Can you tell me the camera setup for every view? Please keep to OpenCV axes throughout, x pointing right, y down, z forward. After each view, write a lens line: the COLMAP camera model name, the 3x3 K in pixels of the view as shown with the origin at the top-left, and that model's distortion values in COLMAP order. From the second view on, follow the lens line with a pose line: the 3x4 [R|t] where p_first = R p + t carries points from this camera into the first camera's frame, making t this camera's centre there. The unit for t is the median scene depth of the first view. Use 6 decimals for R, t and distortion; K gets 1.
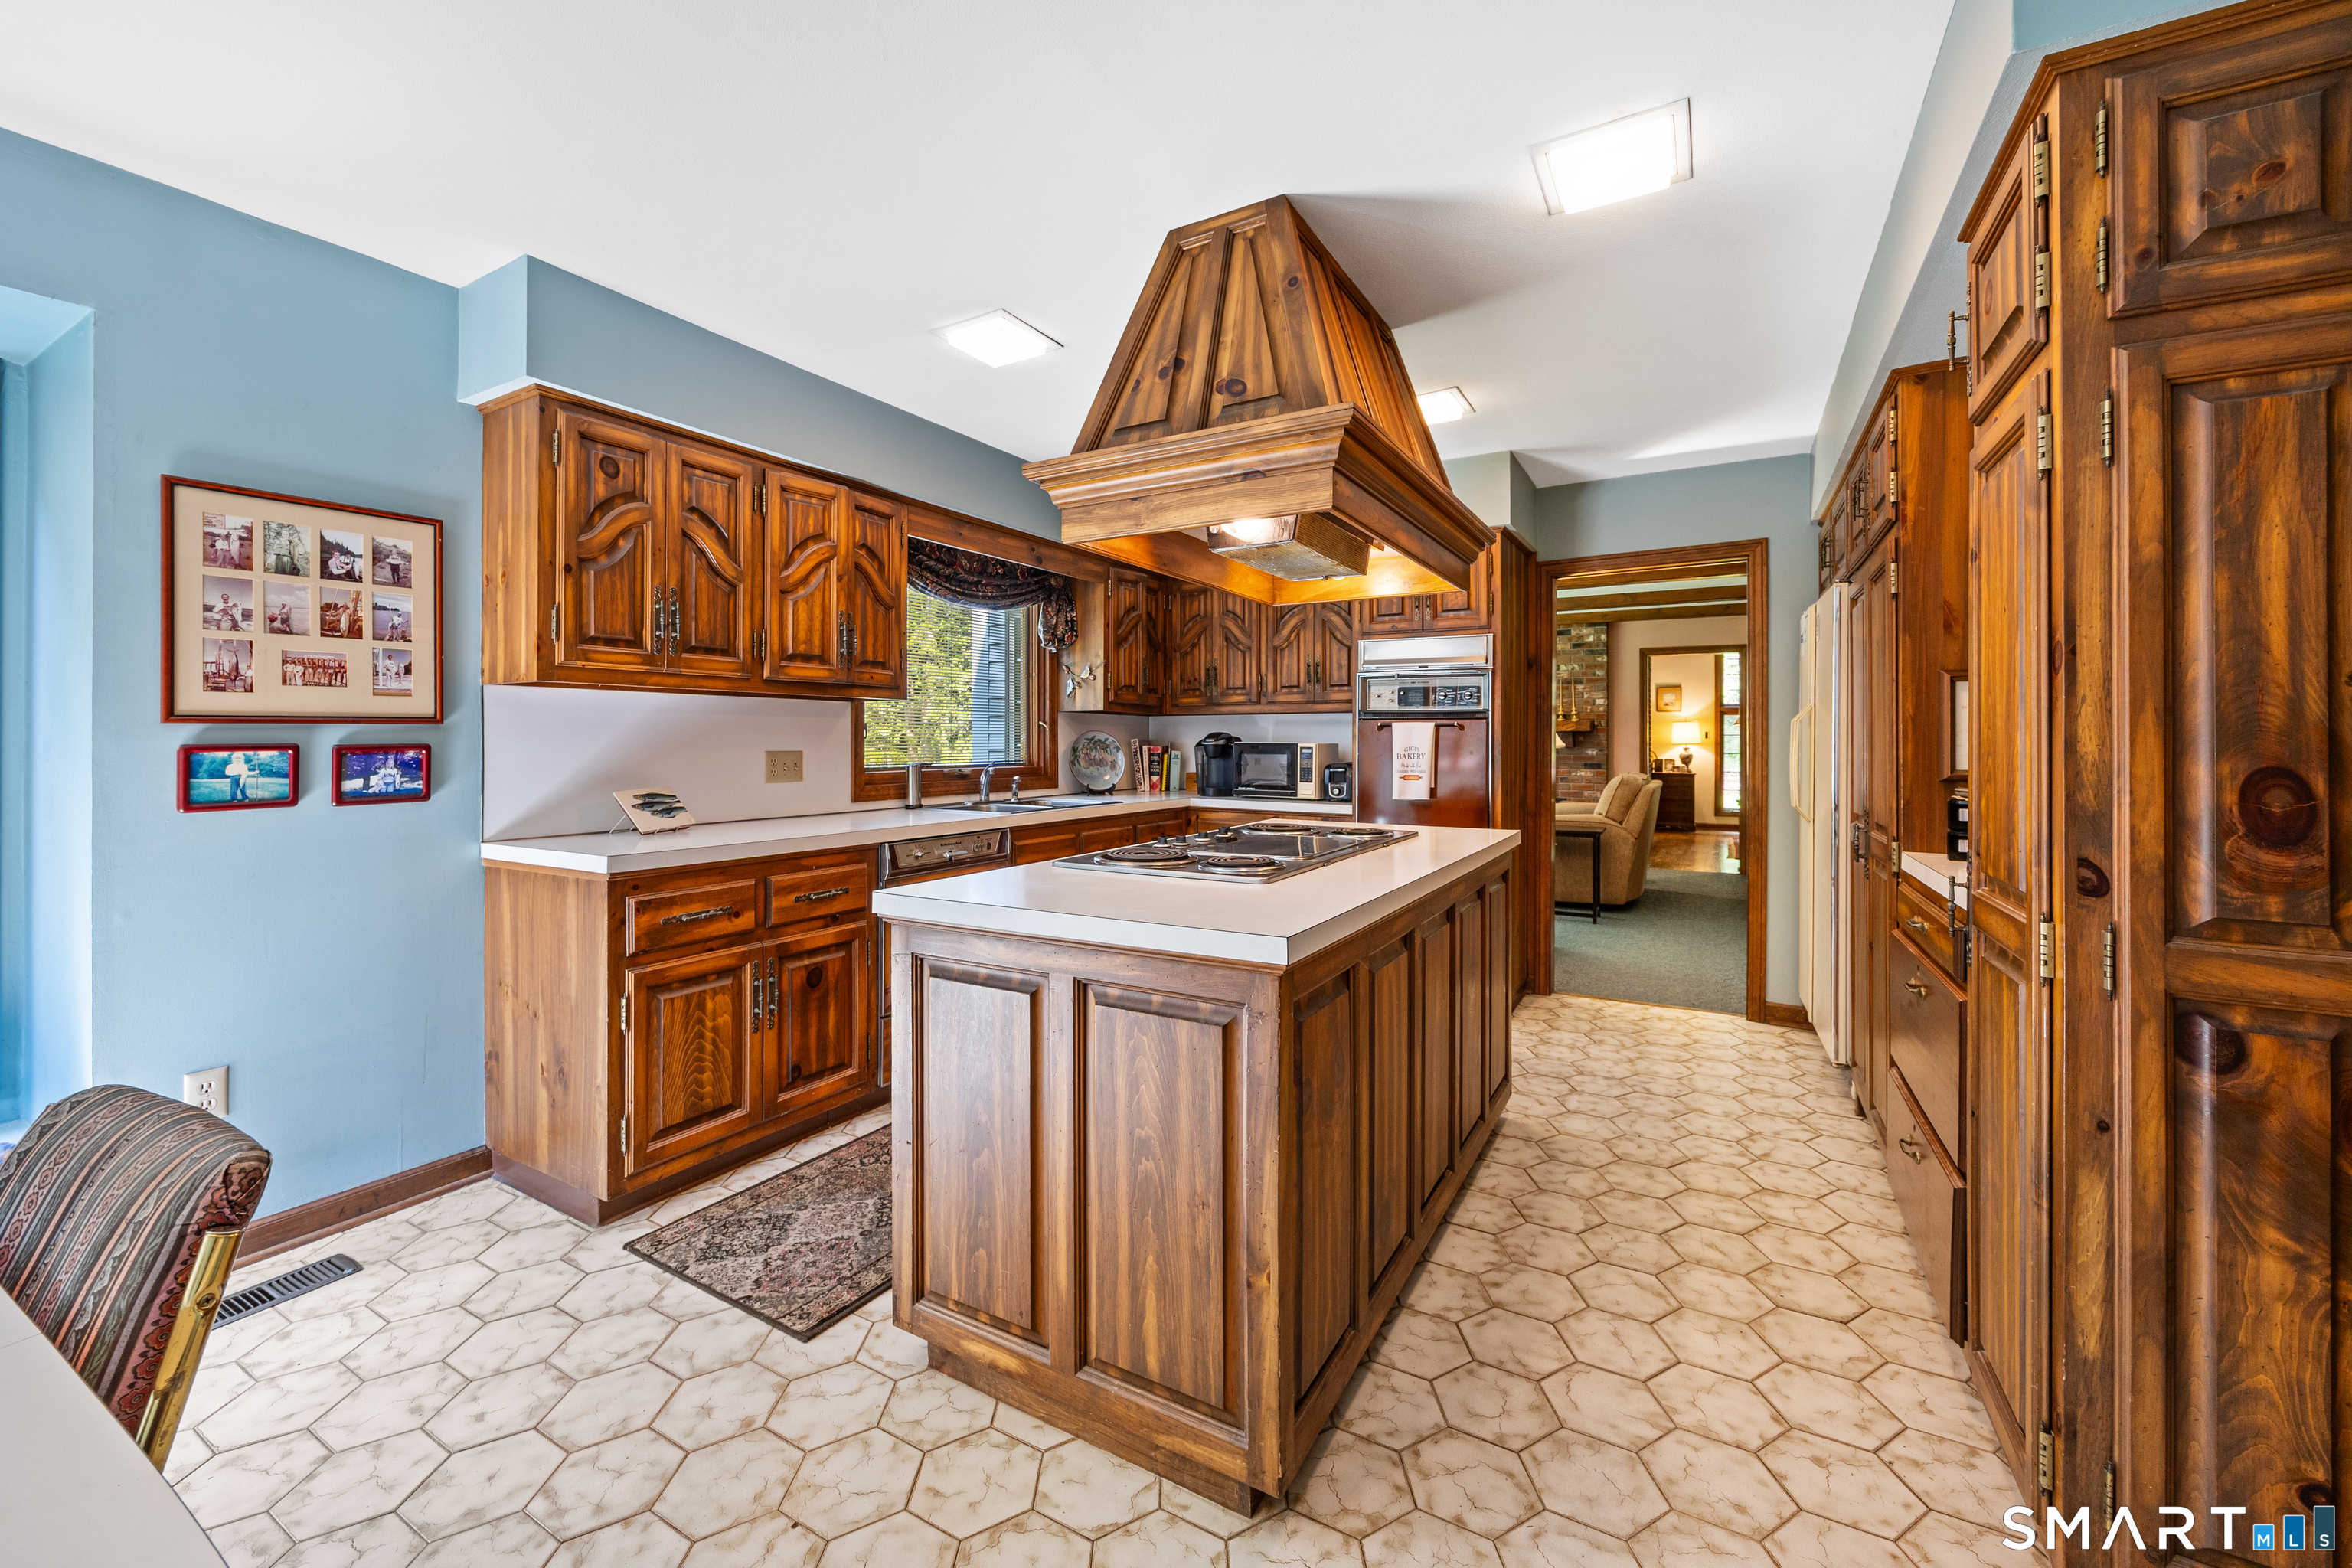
lens RADIAL K [[919.5, 0, 1176.0], [0, 919.5, 740.8], [0, 0, 1]] dist [-0.000033, -0.000299]
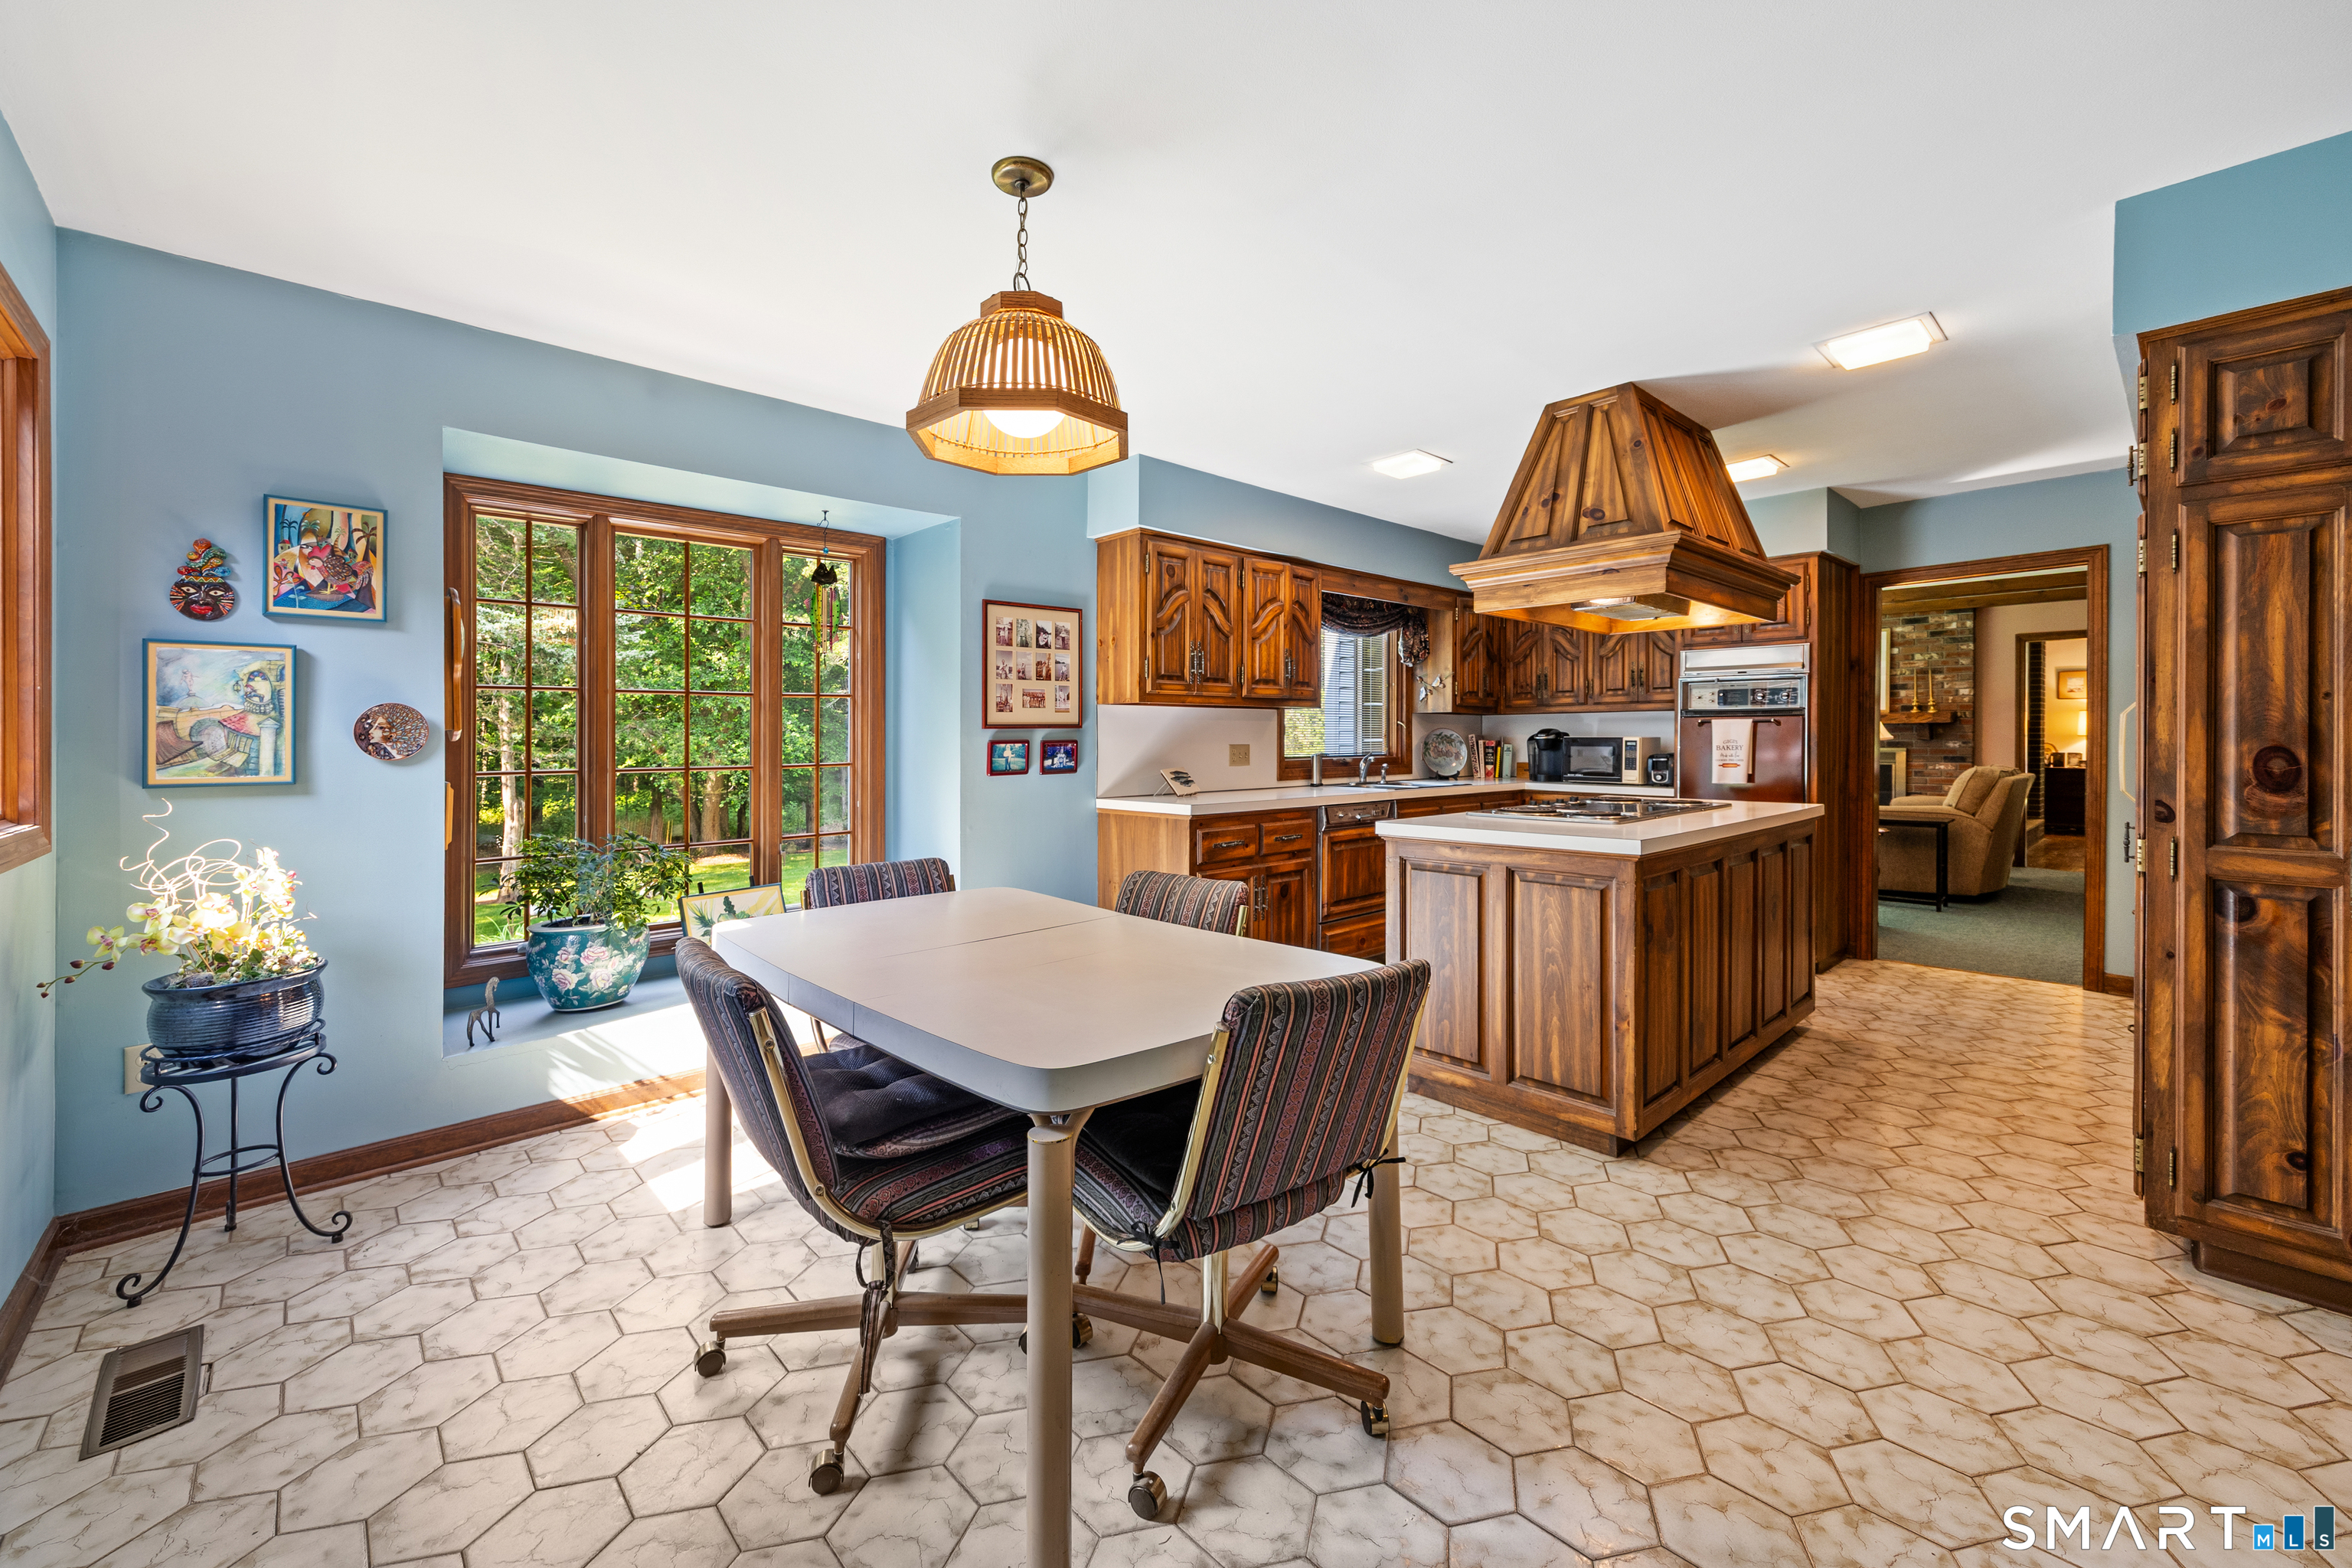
lens RADIAL K [[930.9, 0, 1170.5], [0, 930.9, 752.9], [0, 0, 1]] dist [0.010491, 0.000448]
pose [[0.955096, -0.000551, -0.296297, -0.134939], [0.005647, 0.999851, 0.016342, 0.000166], [0.296243, -0.017281, 0.954956, -0.642940]]
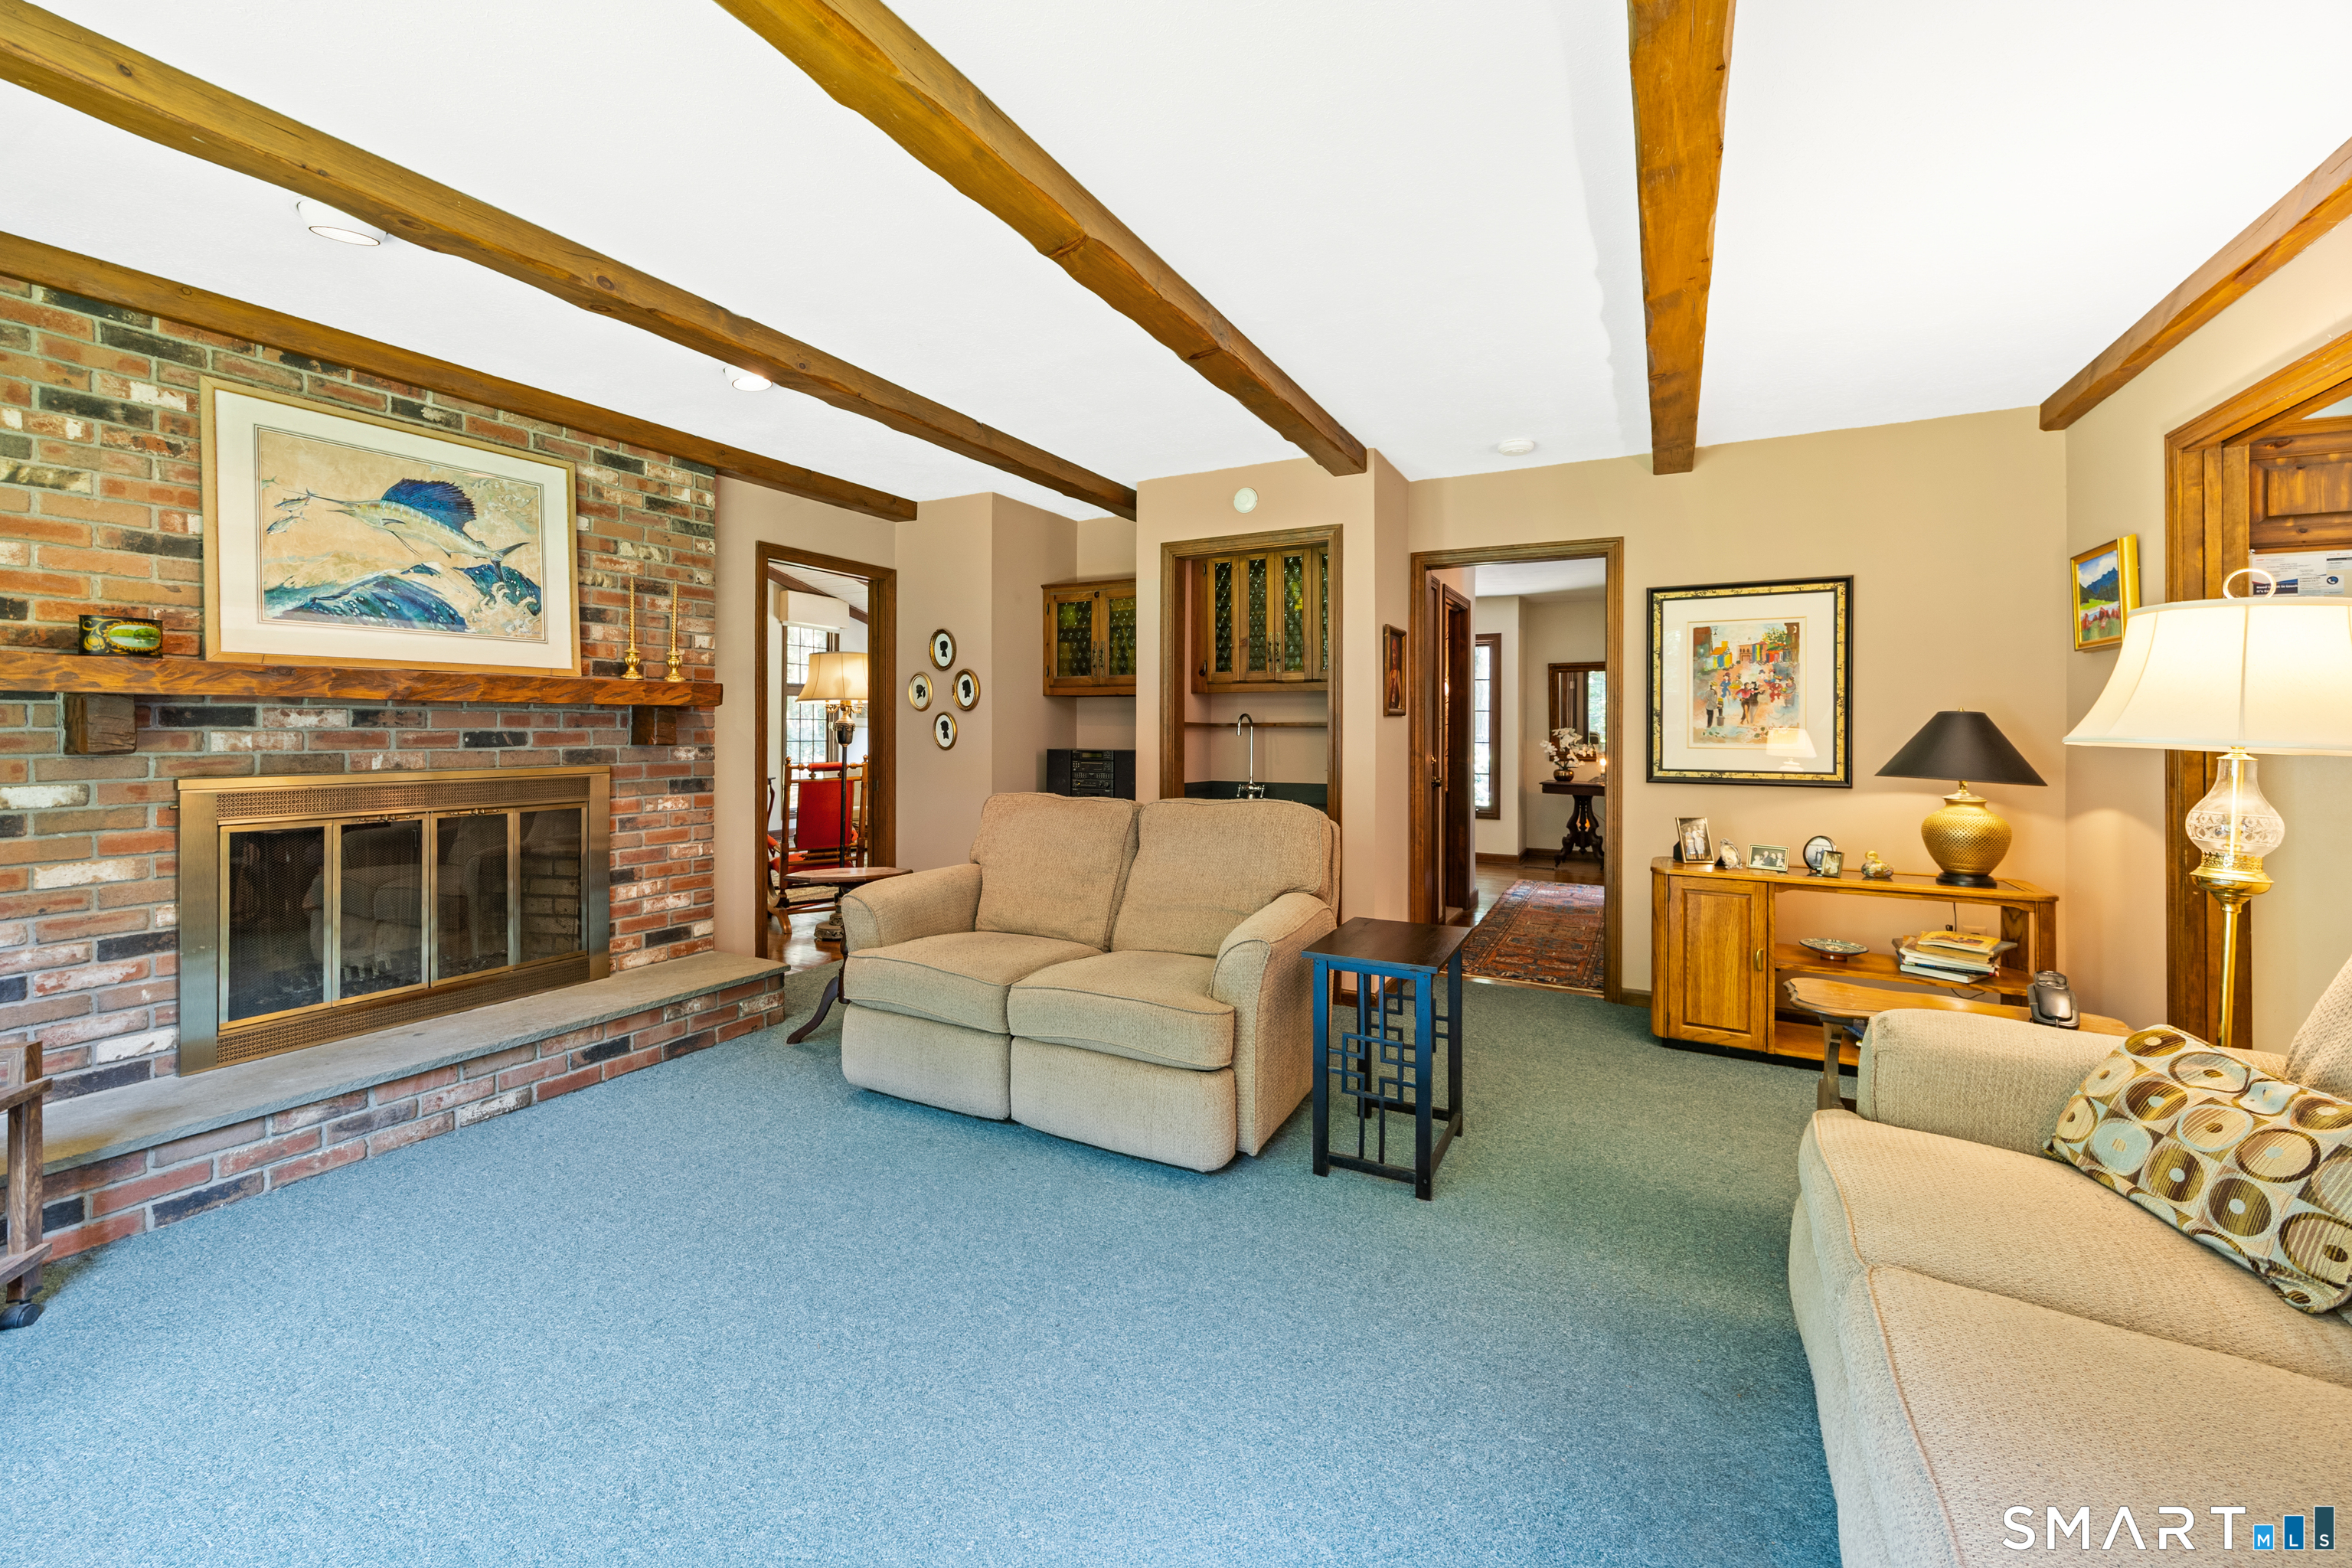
lens RADIAL K [[929.9, 0, 1166.5], [0, 929.9, 719.9], [0, 0, 1]] dist [-0.001265, -0.000135]
pose [[-0.030579, 0.010853, 0.999473, 0.008631], [-0.000350, 0.999941, -0.010869, 0.001575], [-0.999532, -0.000682, -0.030573, 2.937778]]
